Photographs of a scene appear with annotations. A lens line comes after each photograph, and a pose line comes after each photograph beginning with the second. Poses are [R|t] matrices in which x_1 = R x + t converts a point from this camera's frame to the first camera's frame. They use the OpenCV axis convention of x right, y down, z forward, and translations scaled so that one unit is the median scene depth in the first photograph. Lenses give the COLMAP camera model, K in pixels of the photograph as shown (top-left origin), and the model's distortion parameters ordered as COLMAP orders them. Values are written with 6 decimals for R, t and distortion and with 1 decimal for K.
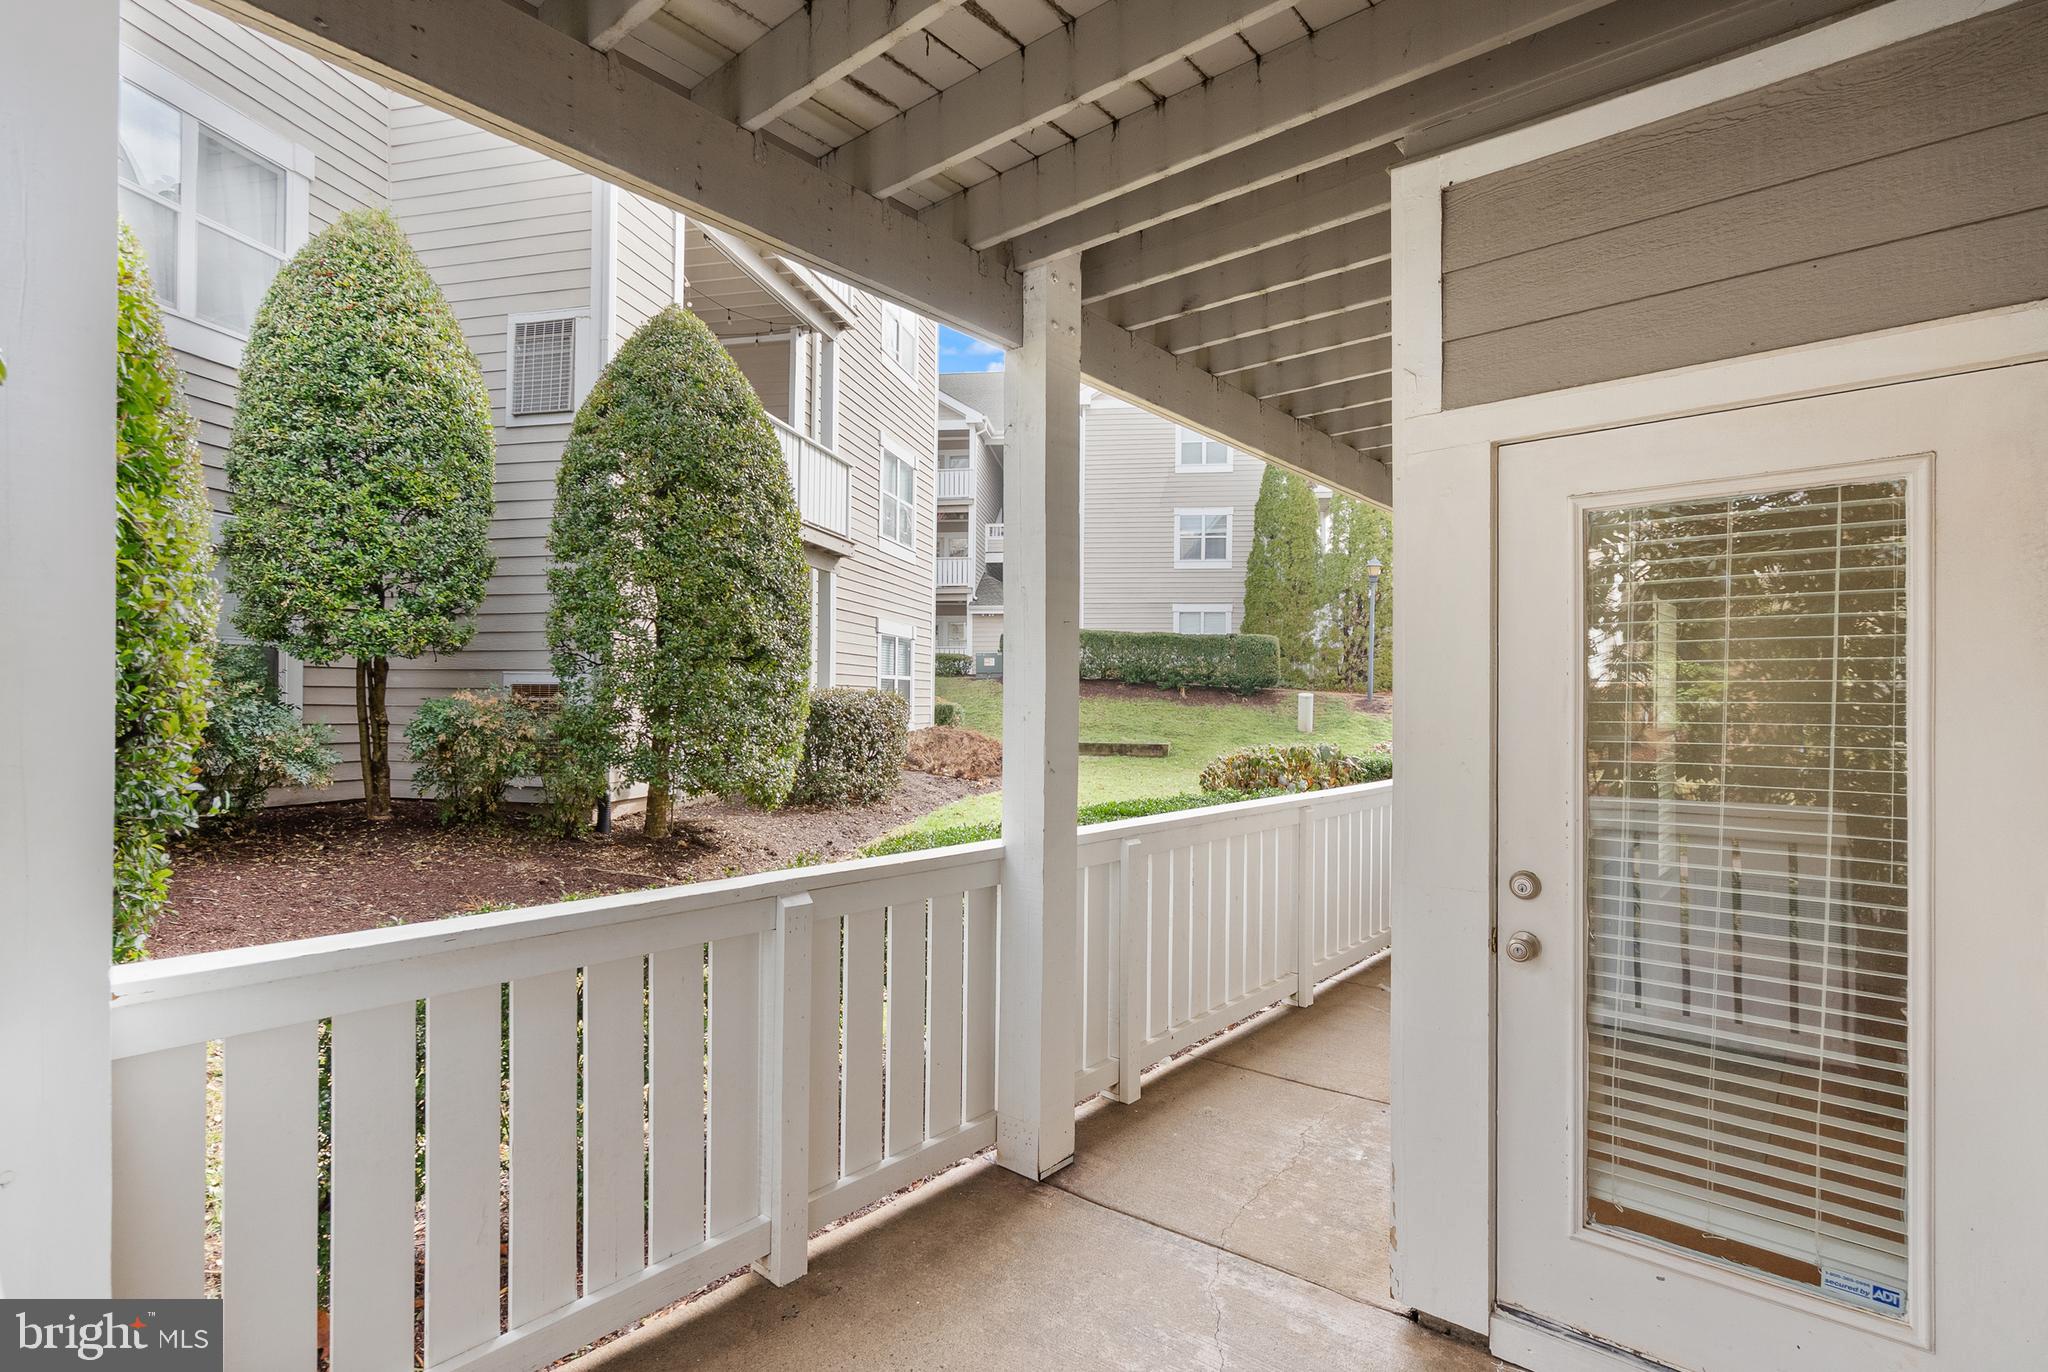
lens RADIAL K [[957.5, 0, 1010.4], [0, 957.5, 695.0], [0, 0, 1]] dist [0.001235, 0.000086]
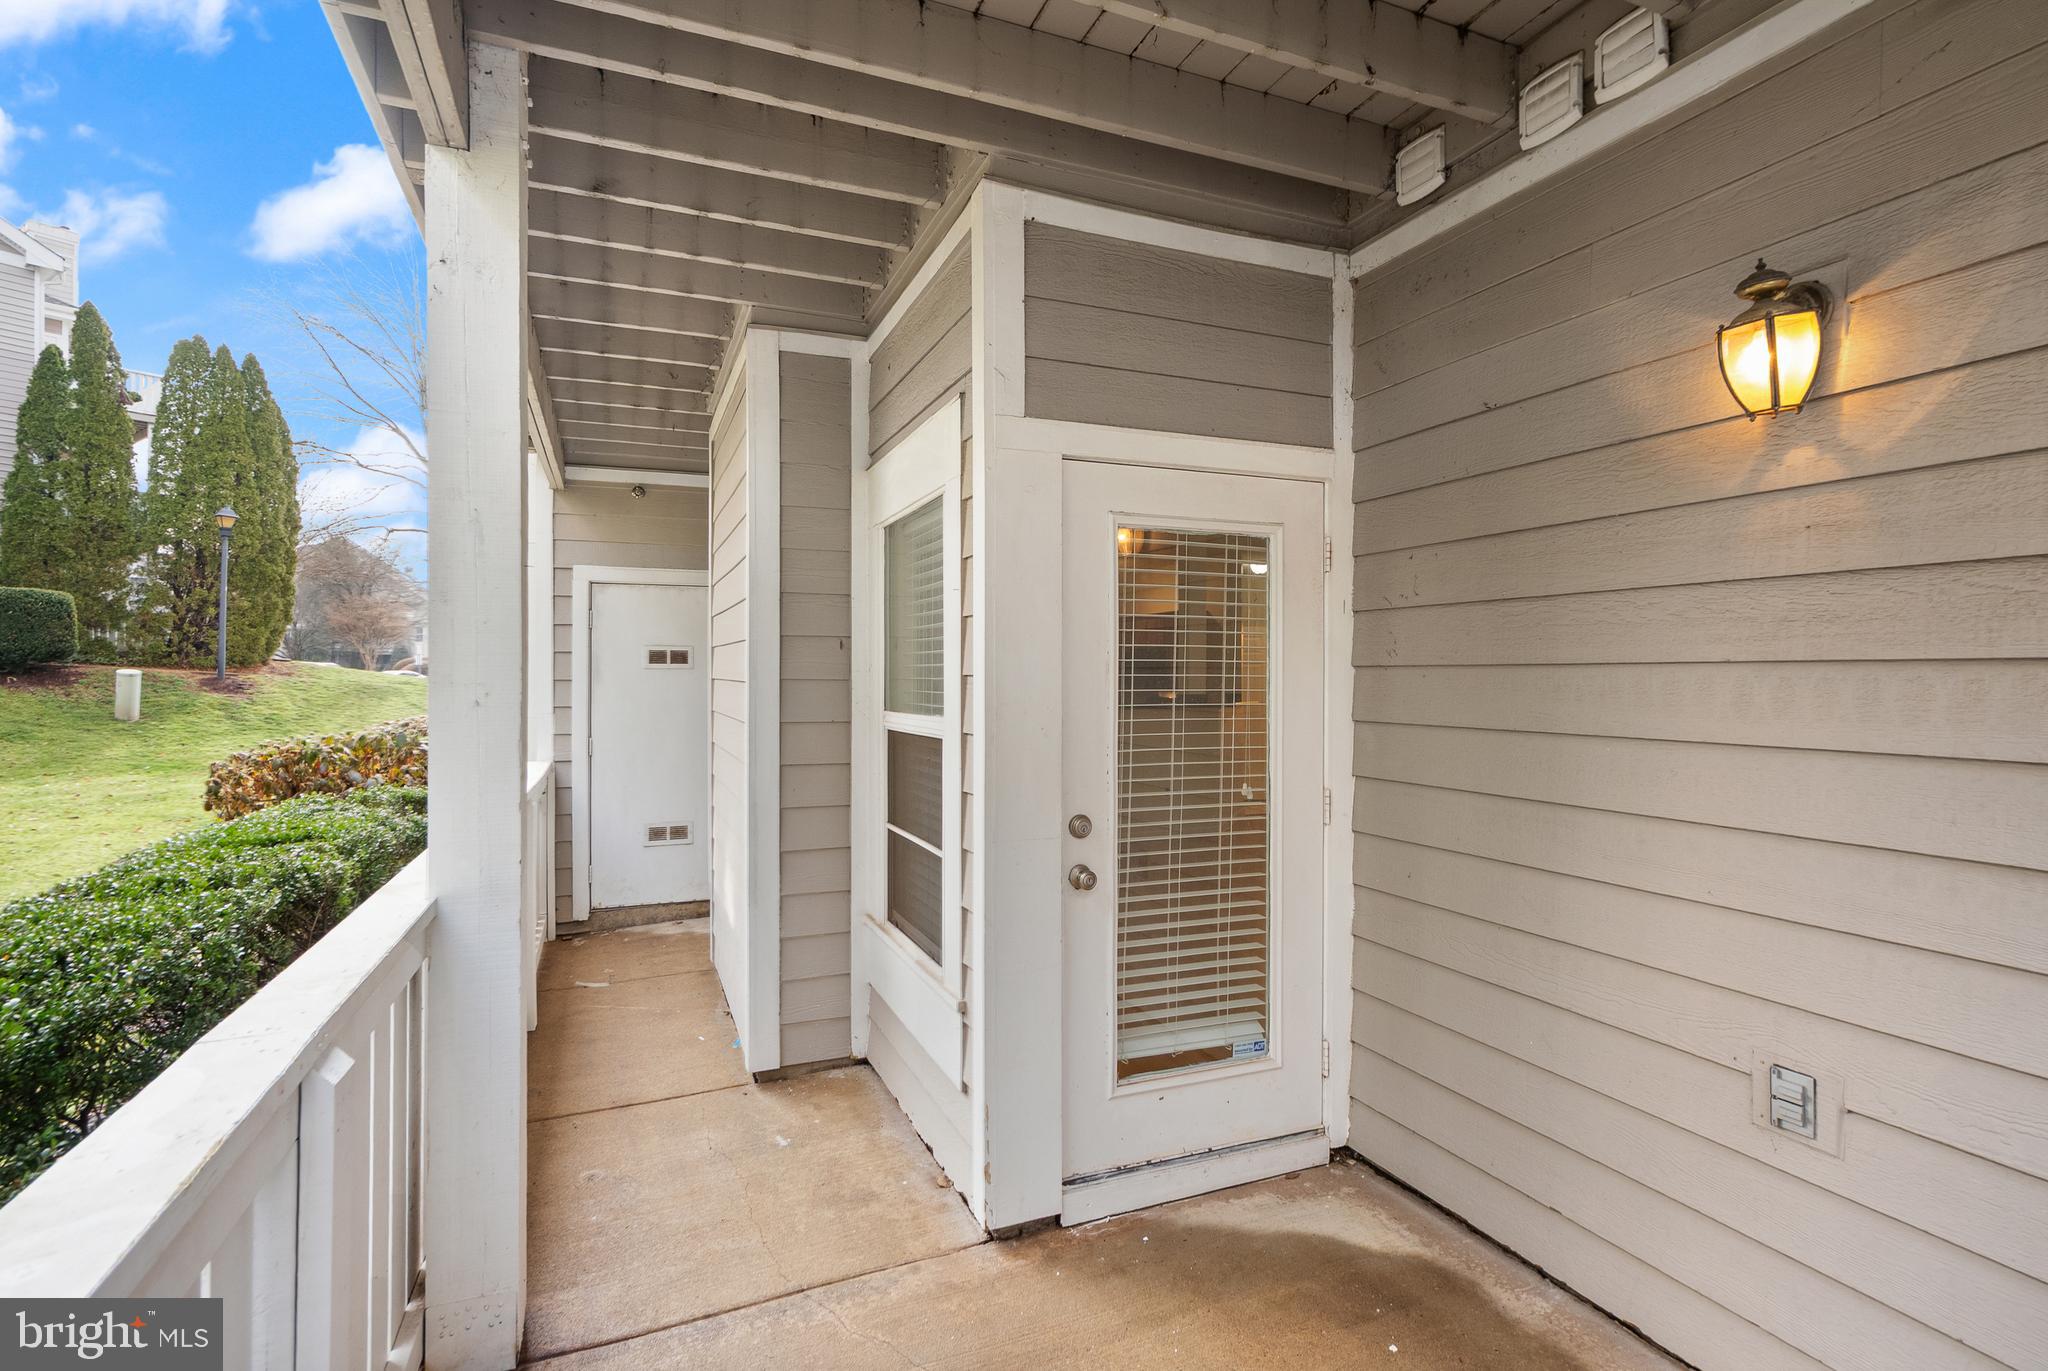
lens RADIAL K [[946.8, 0, 997.0], [0, 946.8, 682.7], [0, 0, 1]] dist [0.000109, 0.000555]
pose [[0.484118, -0.007963, 0.874966, -0.474642], [-0.001212, 0.999952, 0.009771, 0.002826], [-0.875002, -0.005791, 0.484085, 0.432456]]
